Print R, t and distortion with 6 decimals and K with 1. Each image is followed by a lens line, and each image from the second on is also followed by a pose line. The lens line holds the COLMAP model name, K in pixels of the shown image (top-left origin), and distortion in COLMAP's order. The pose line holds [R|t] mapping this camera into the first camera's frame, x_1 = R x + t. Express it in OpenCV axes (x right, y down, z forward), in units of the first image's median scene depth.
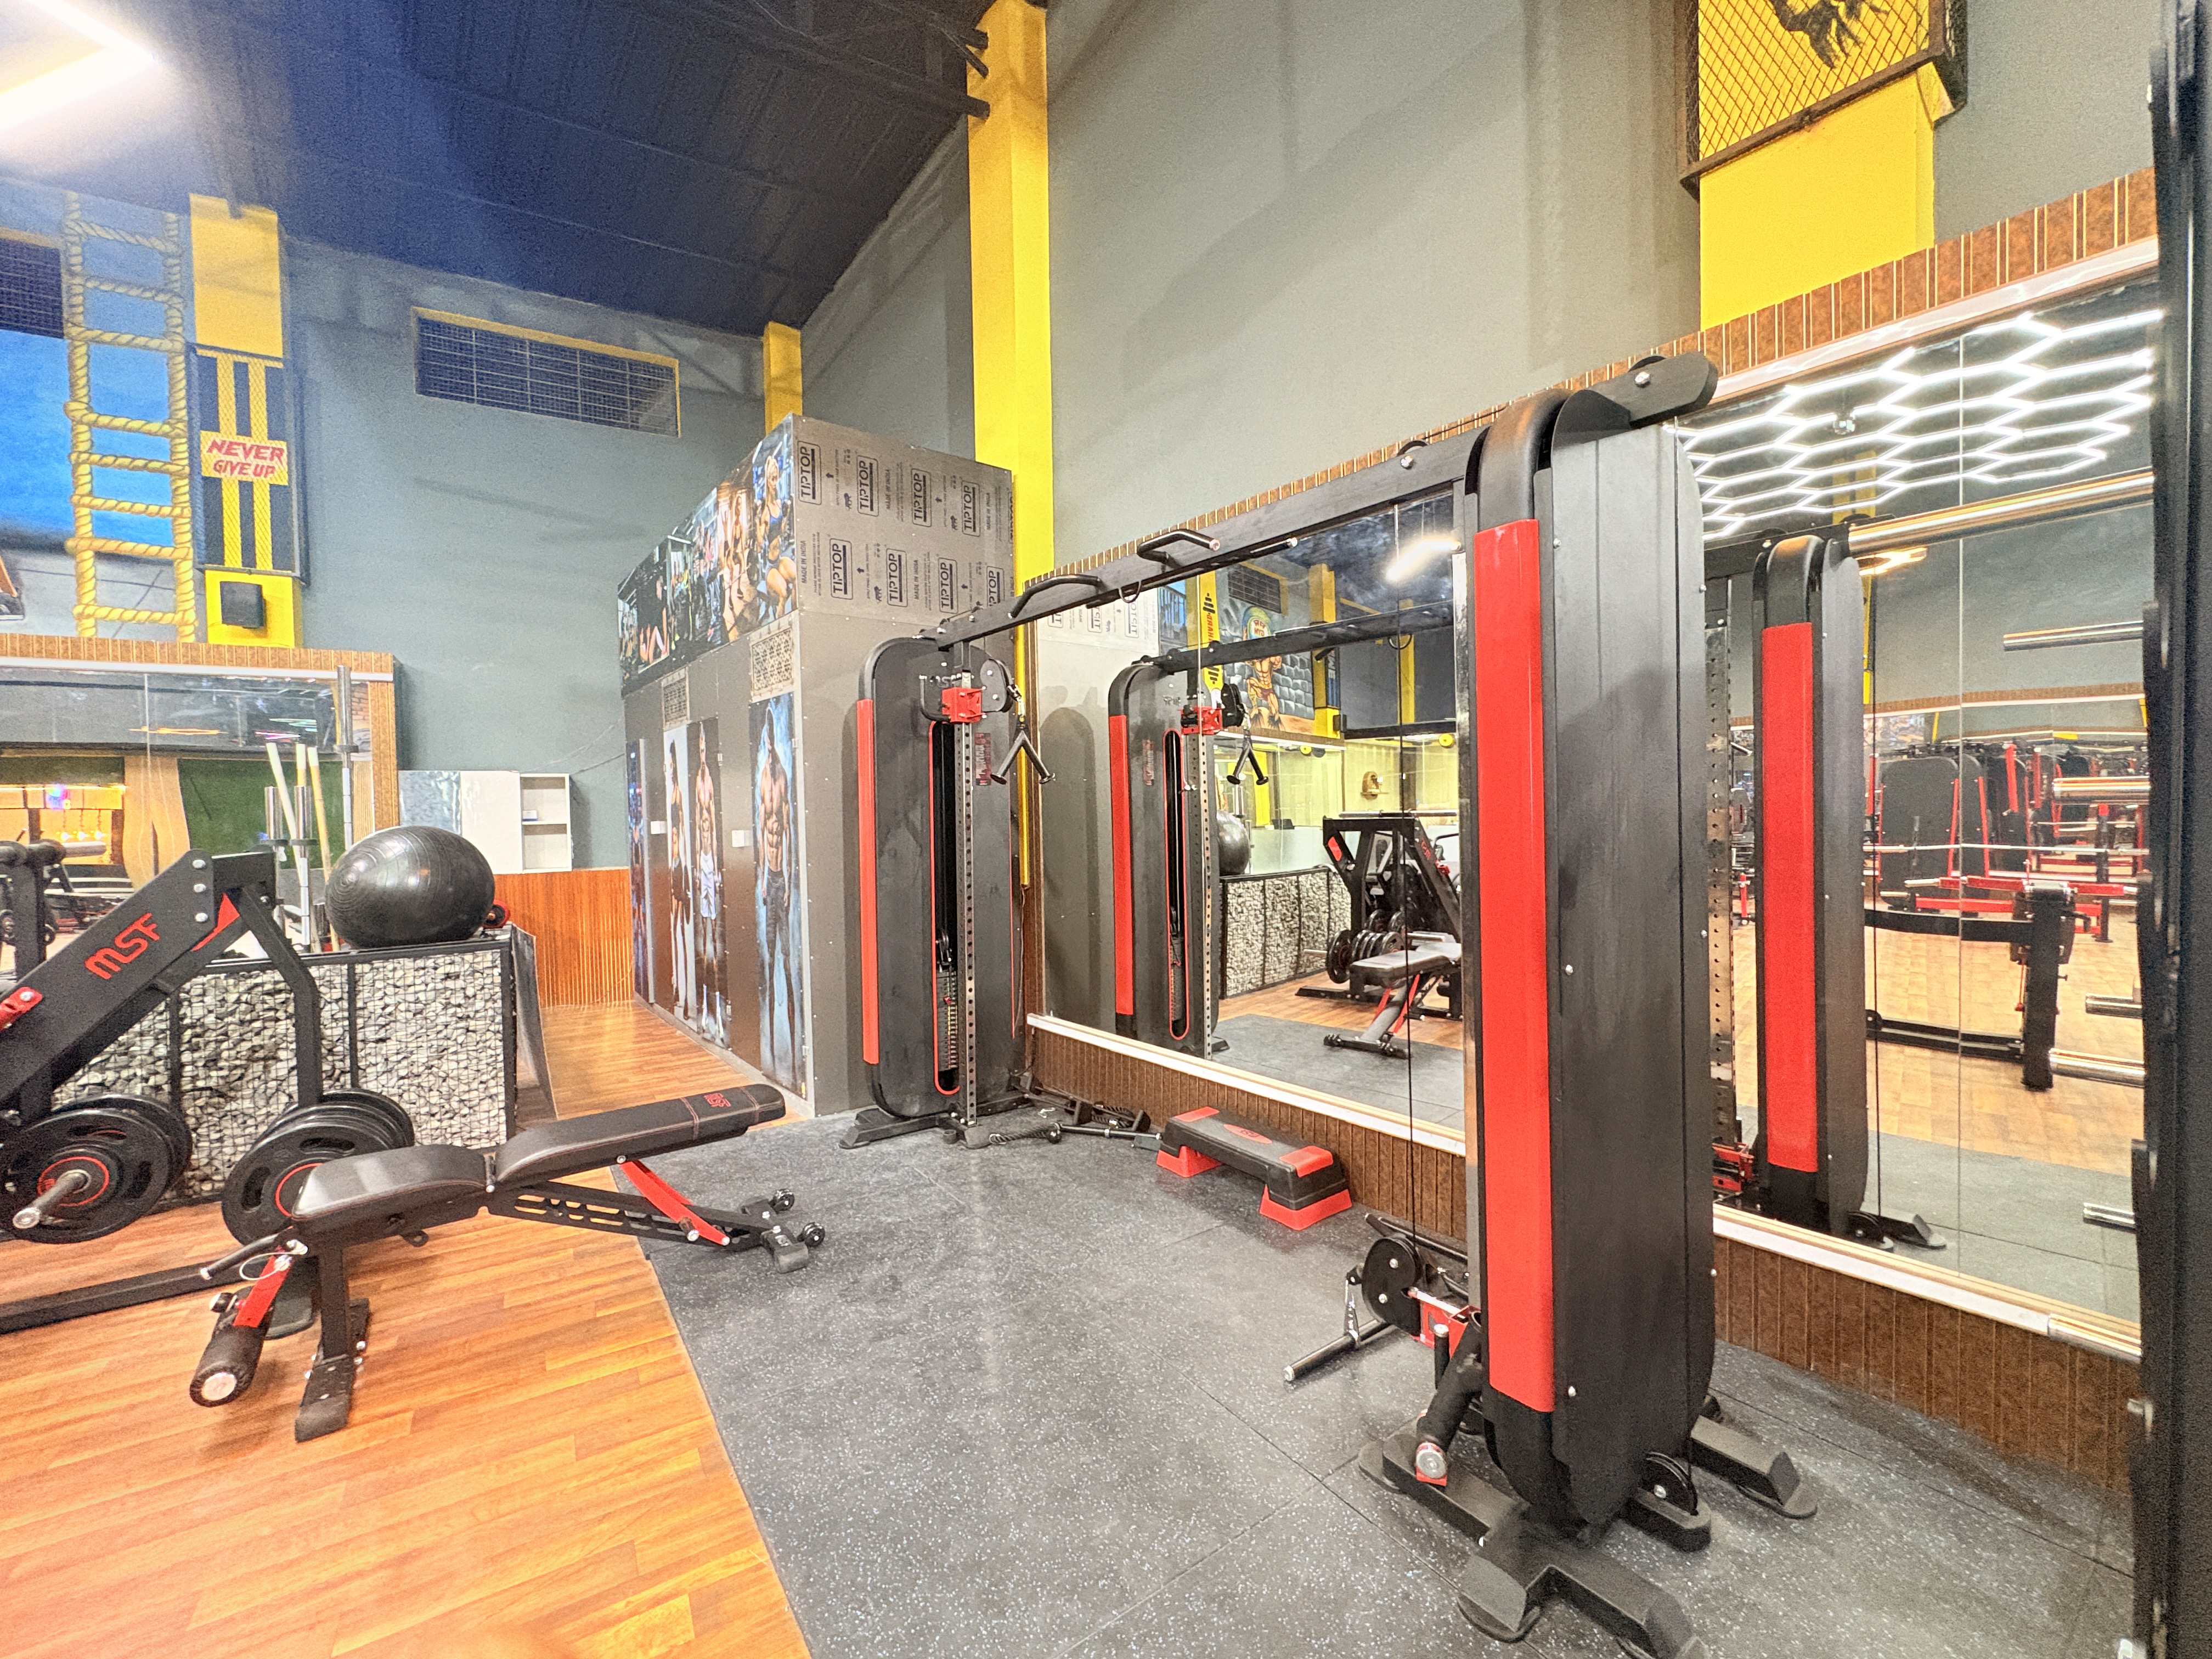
lens RADIAL K [[885.6, 0, 1111.3], [0, 885.6, 828.0], [0, 0, 1]] dist [0.004375, 0.000266]
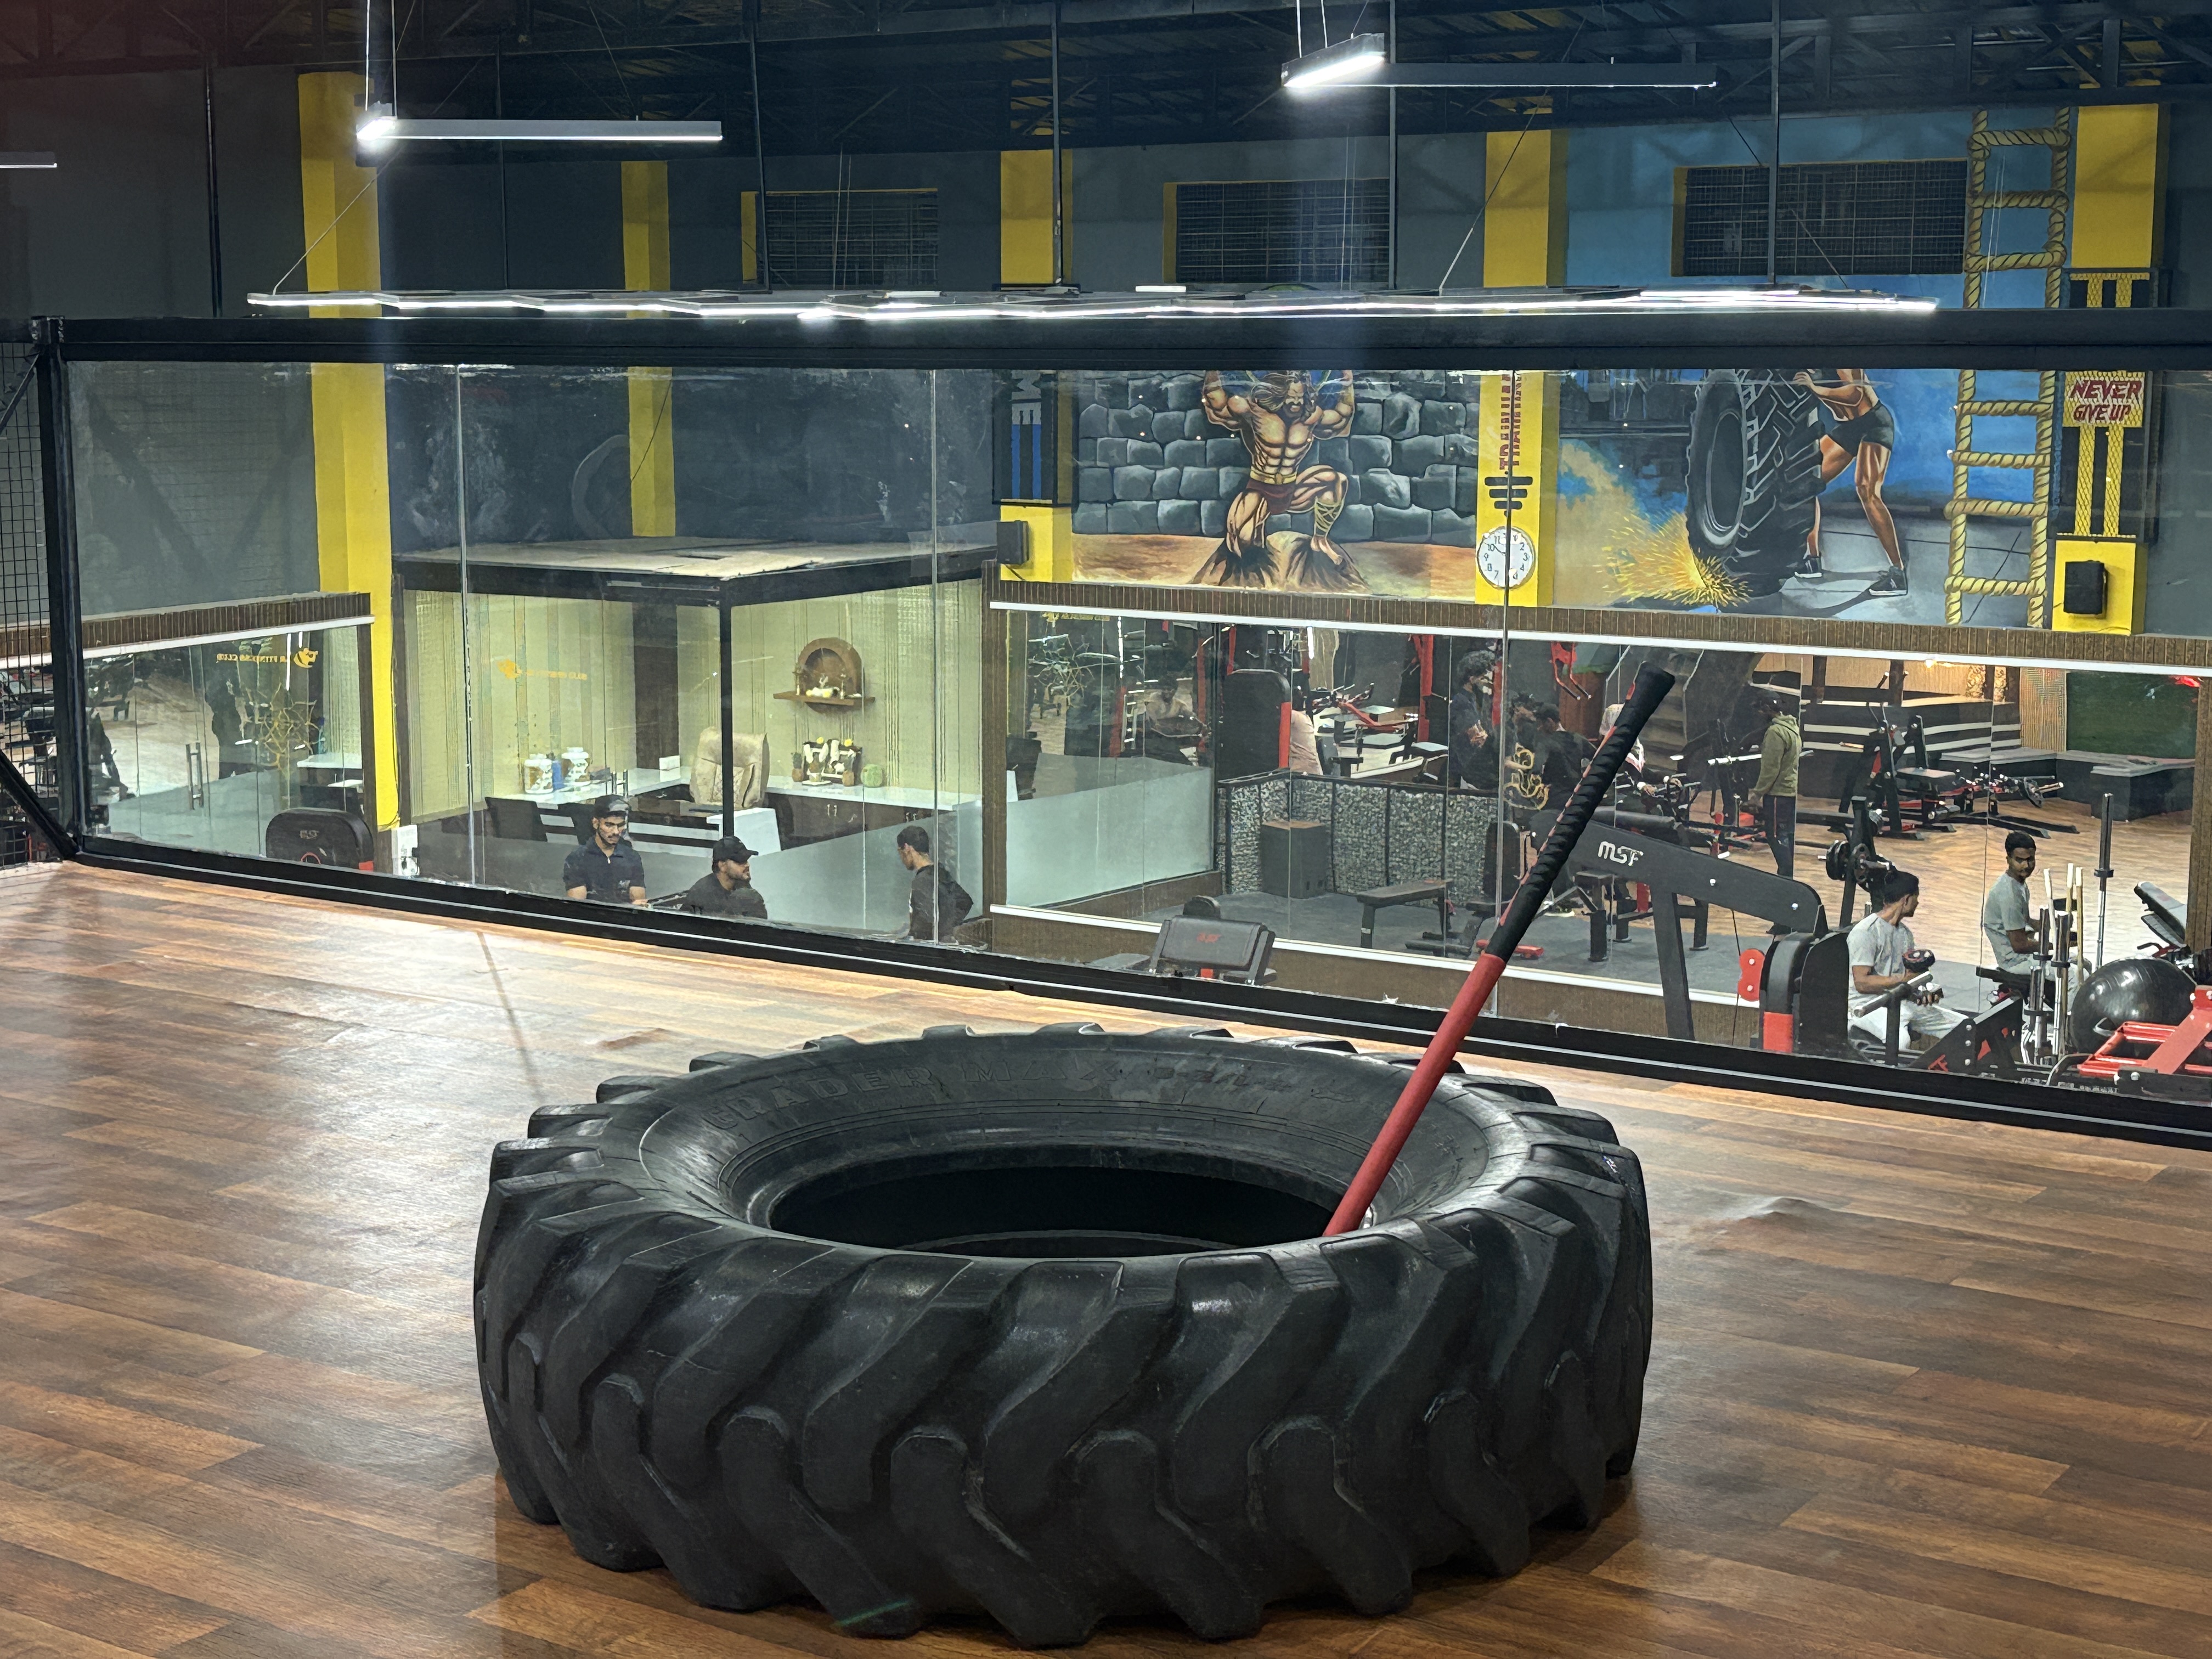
lens RADIAL K [[3308.7, 0, 1106.6], [0, 3308.7, 831.7], [0, 0, 1]] dist [0.006894, 0.000000]
pose [[0.445473, 0.160406, -0.880808, 1.305663], [-0.033430, 0.986113, 0.162676, -0.491991], [0.894671, -0.043023, 0.444649, -1.135362]]
